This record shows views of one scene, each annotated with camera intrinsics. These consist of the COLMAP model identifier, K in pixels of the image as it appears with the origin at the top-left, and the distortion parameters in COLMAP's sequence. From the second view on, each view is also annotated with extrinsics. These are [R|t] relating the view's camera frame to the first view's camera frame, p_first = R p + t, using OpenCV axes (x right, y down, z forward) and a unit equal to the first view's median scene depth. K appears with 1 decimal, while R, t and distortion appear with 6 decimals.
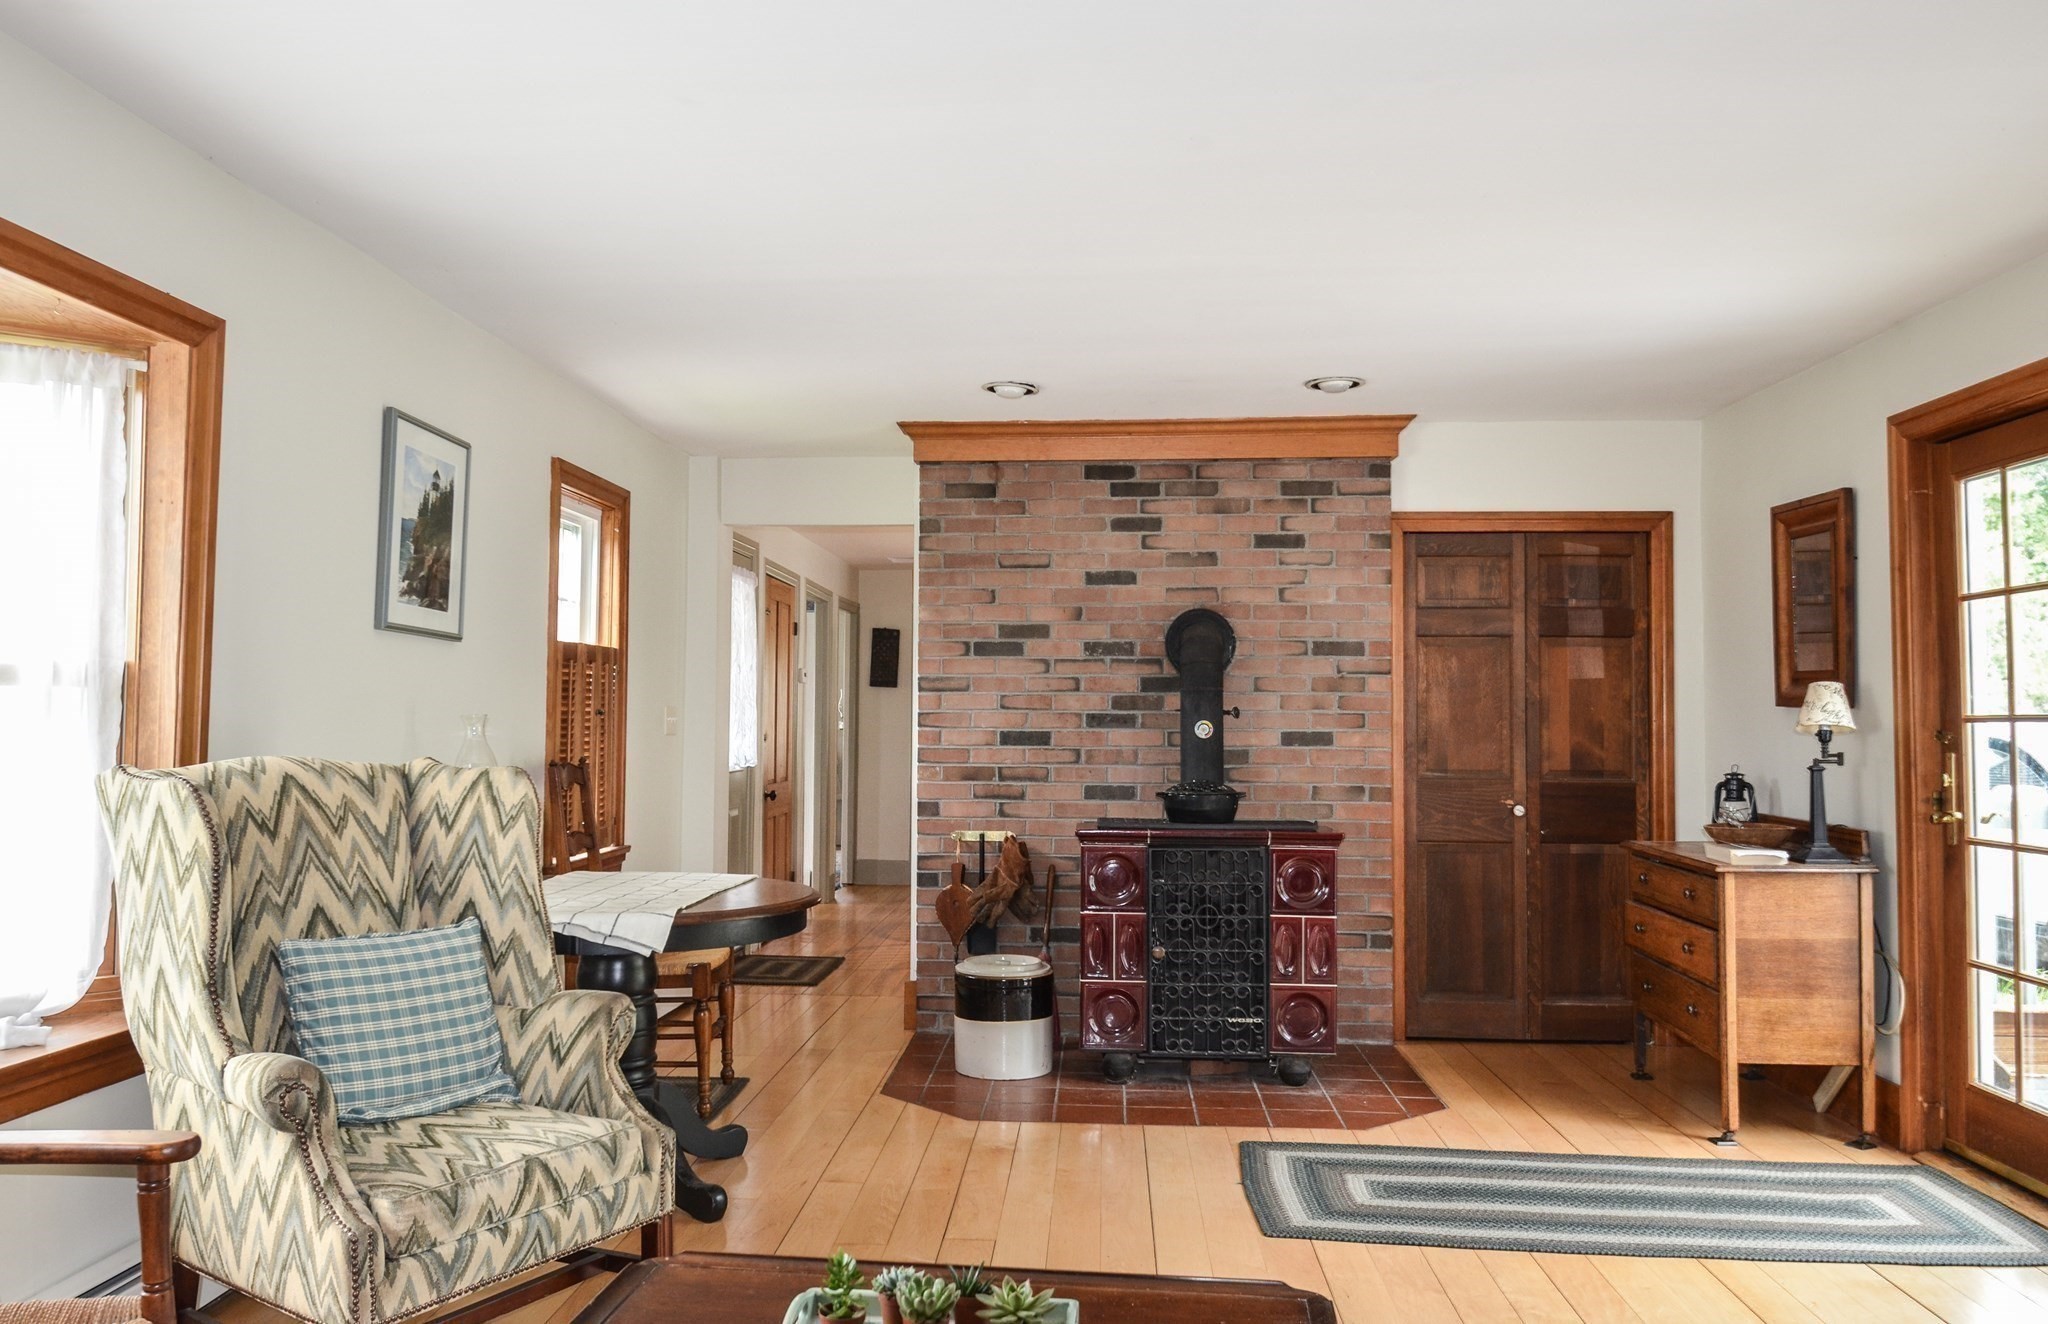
lens RADIAL K [[1420.4, 0, 1017.9], [0, 1420.4, 666.1], [0, 0, 1]] dist [0.007187, -0.017900]
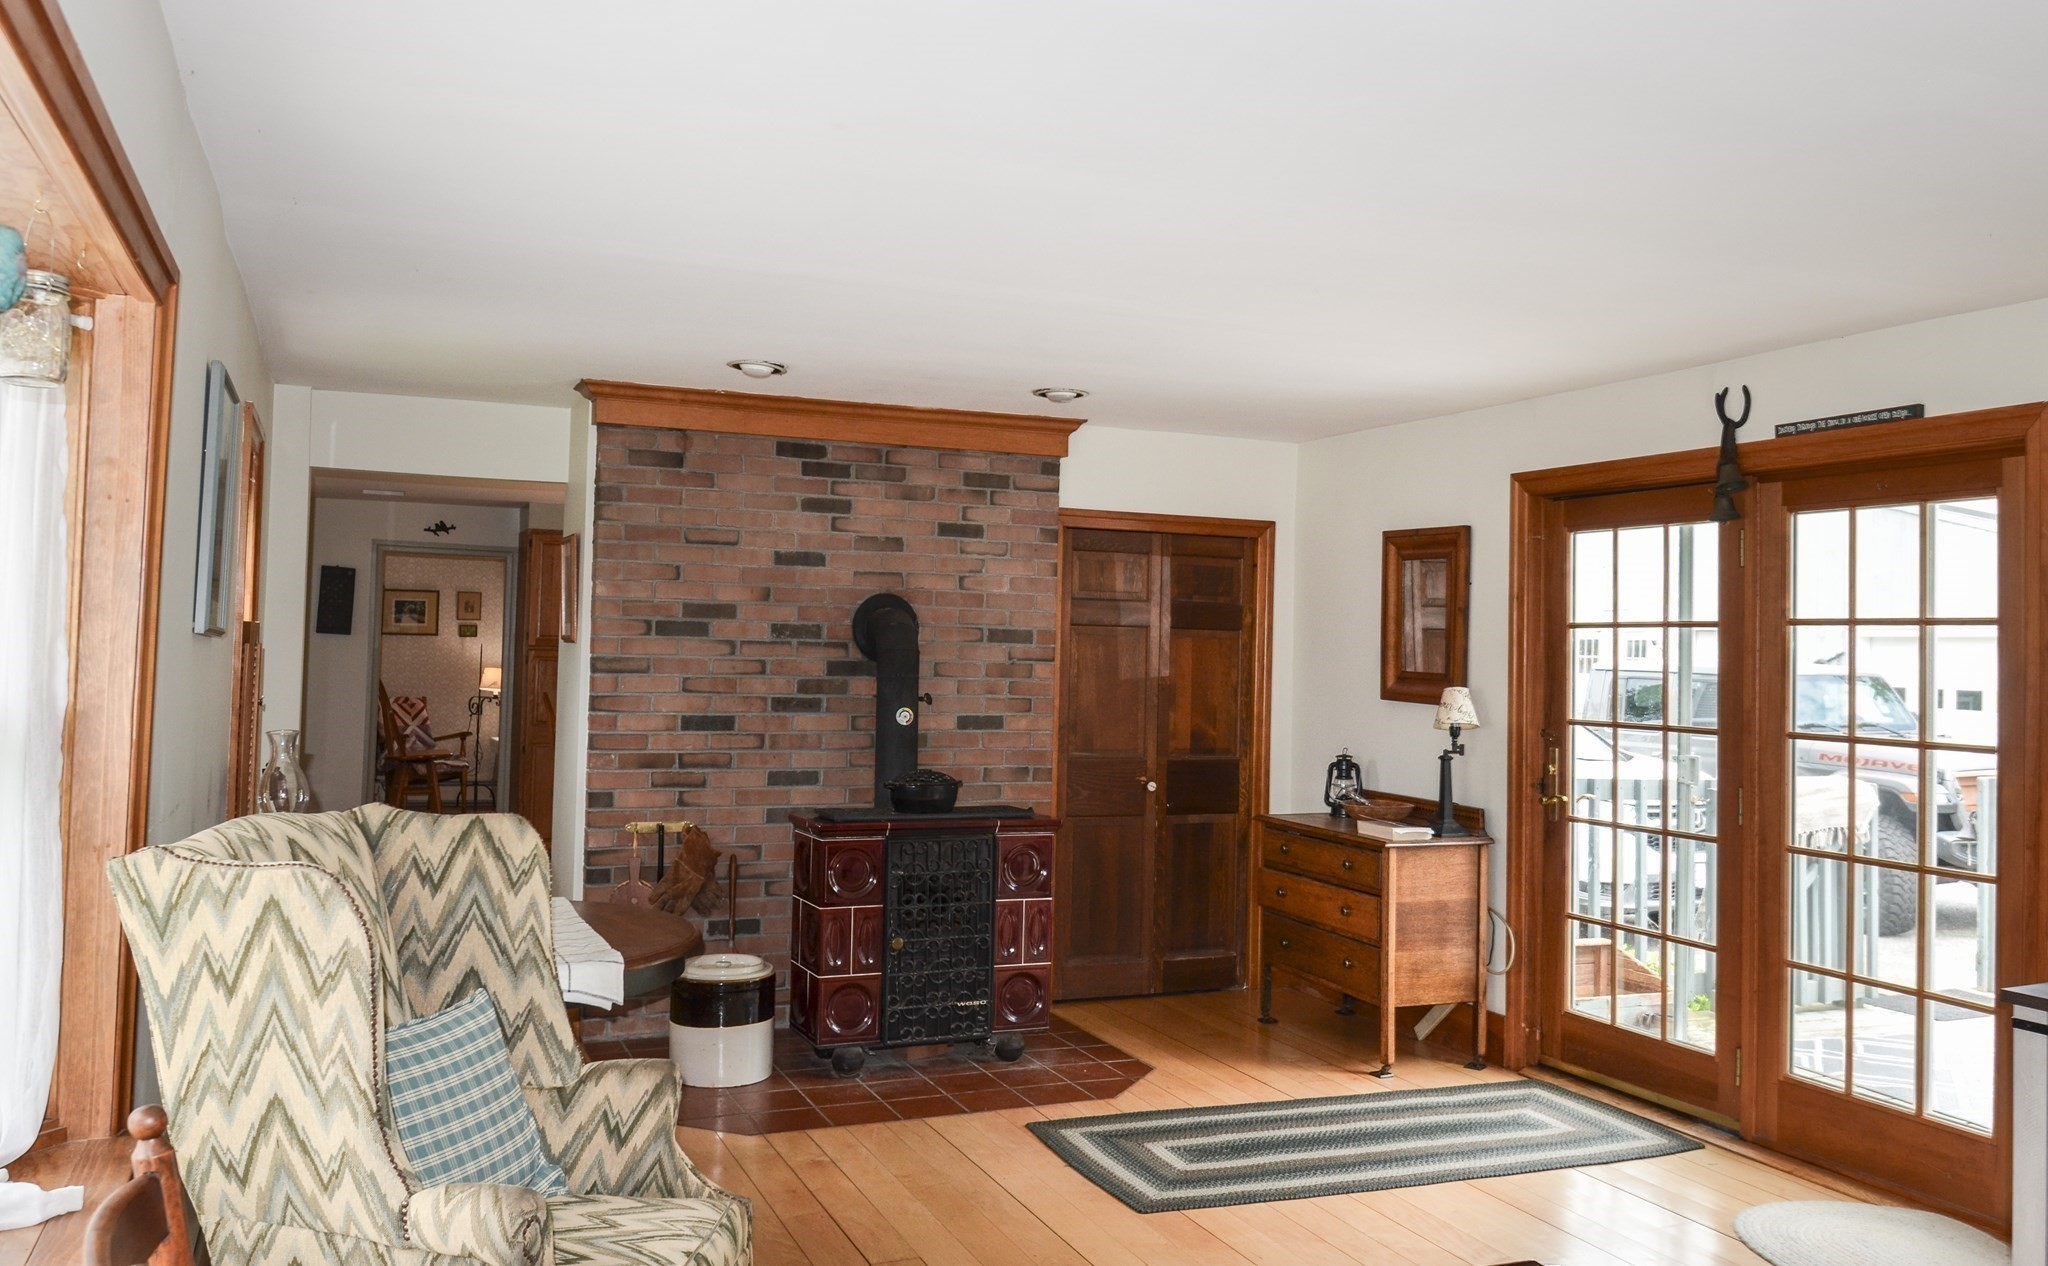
lens RADIAL K [[1465.3, 0, 1026.8], [0, 1465.3, 623.6], [0, 0, 1]] dist [0.013752, -0.011148]
pose [[0.904010, 0.024852, 0.426788, -0.266442], [-0.032005, 0.999442, 0.009593, -0.038425], [-0.426311, -0.022332, 0.904301, 0.023716]]
